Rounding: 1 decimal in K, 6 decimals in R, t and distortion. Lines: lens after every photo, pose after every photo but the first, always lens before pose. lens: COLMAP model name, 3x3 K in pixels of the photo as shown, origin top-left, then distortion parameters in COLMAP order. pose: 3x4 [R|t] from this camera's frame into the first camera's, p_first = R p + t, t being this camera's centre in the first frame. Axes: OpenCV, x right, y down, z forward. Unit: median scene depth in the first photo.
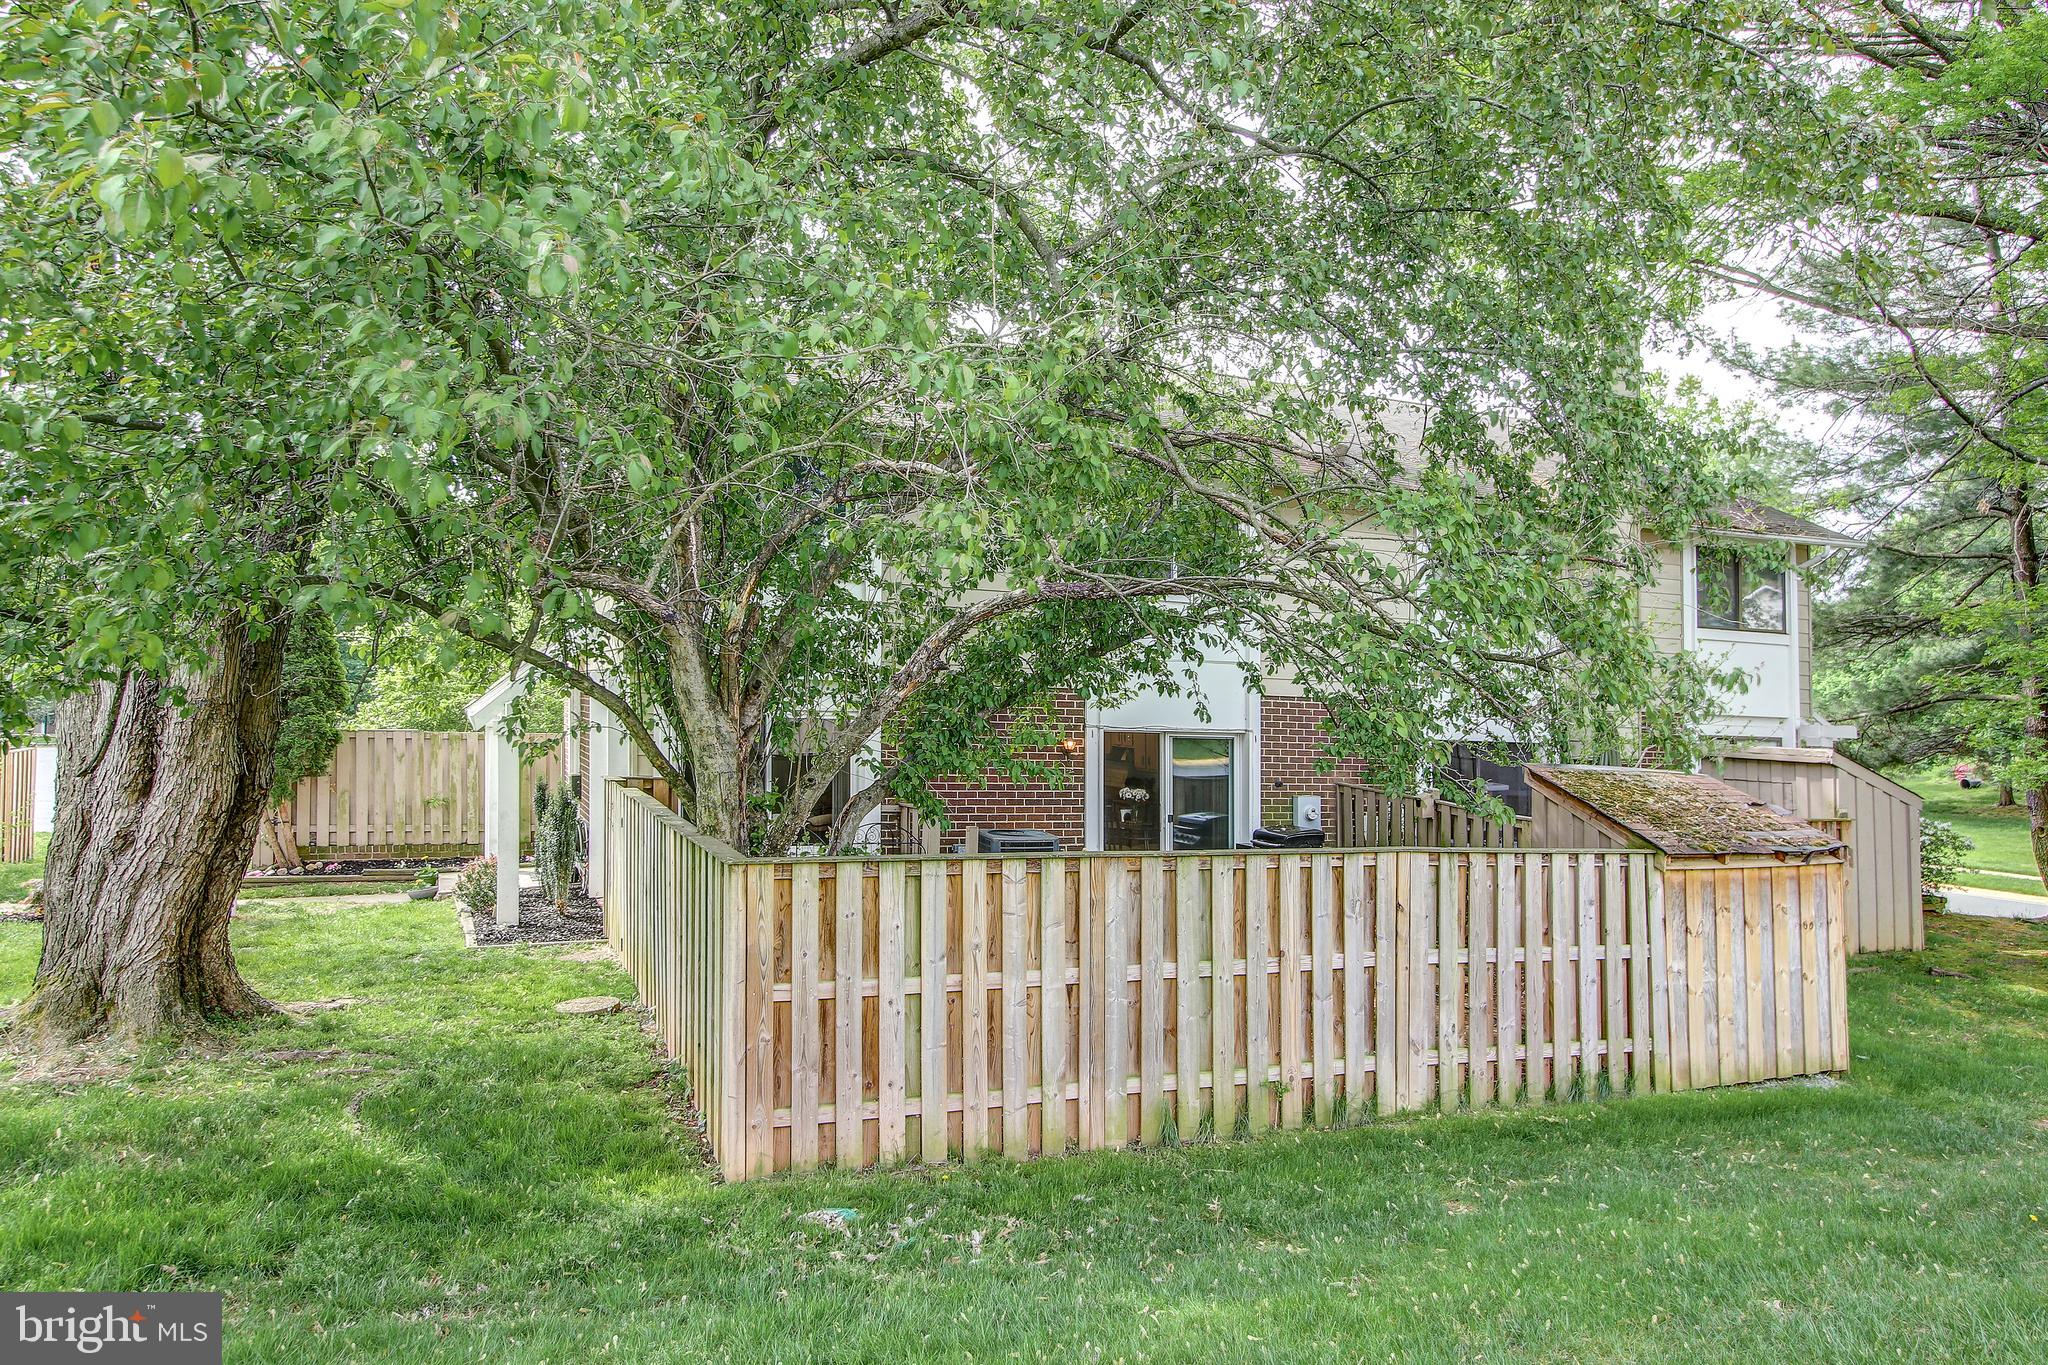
lens RADIAL K [[1332.4, 0, 1028.3], [0, 1332.4, 679.7], [0, 0, 1]] dist [-0.008663, 0.000797]
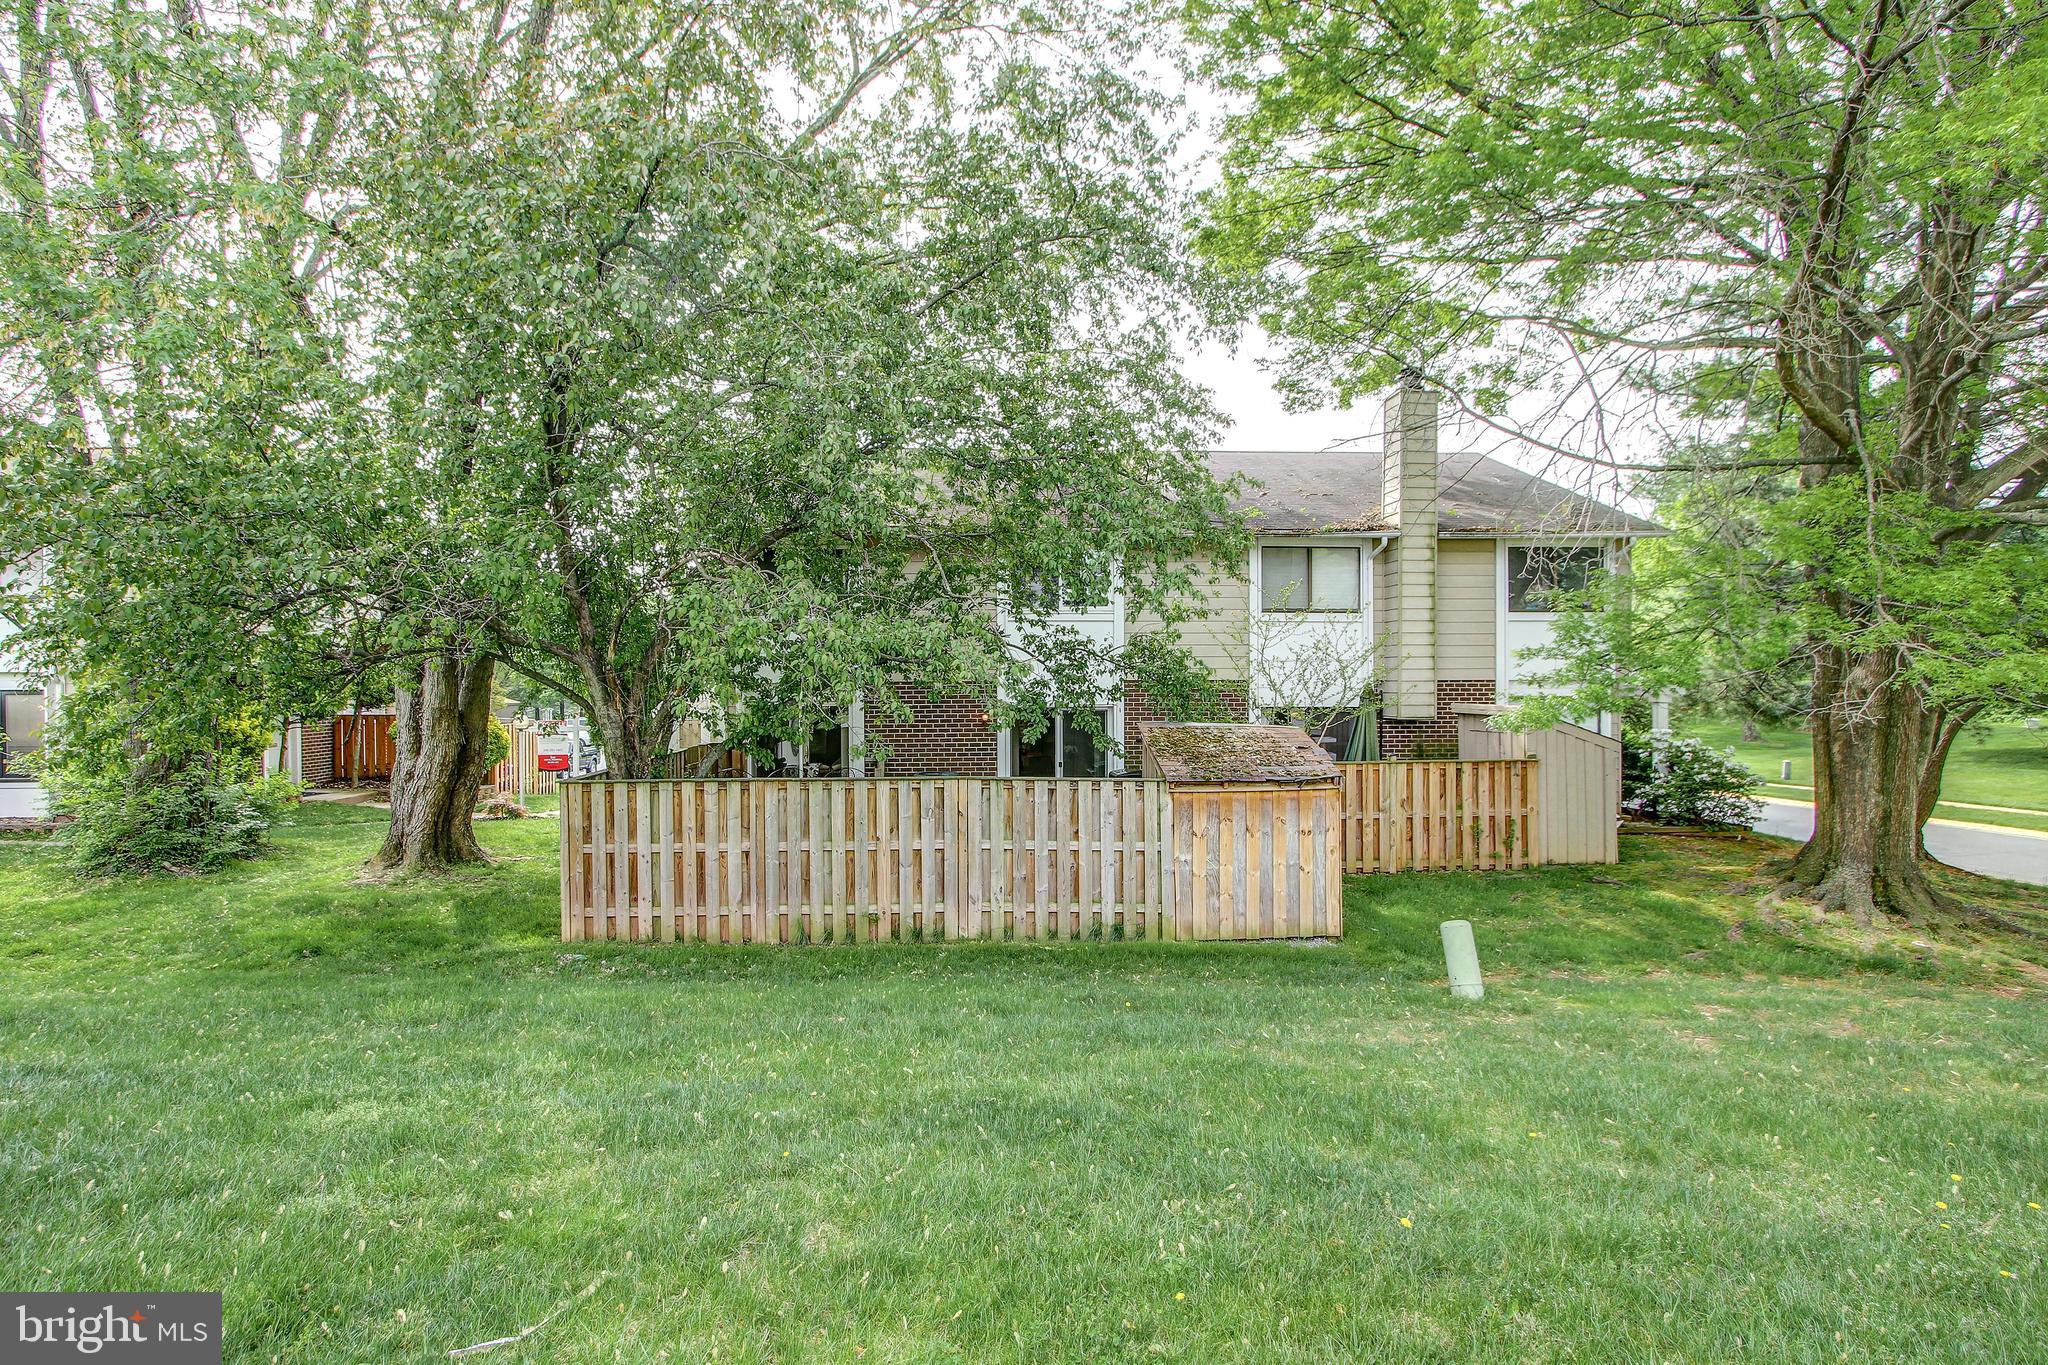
lens RADIAL K [[978.2, 0, 1022.9], [0, 978.2, 691.3], [0, 0, 1]] dist [-0.016716, 0.000770]
pose [[0.928480, -0.037321, -0.369502, 0.828637], [0.043419, 0.999023, 0.008198, 0.017030], [0.368835, -0.023655, 0.929194, -0.079729]]
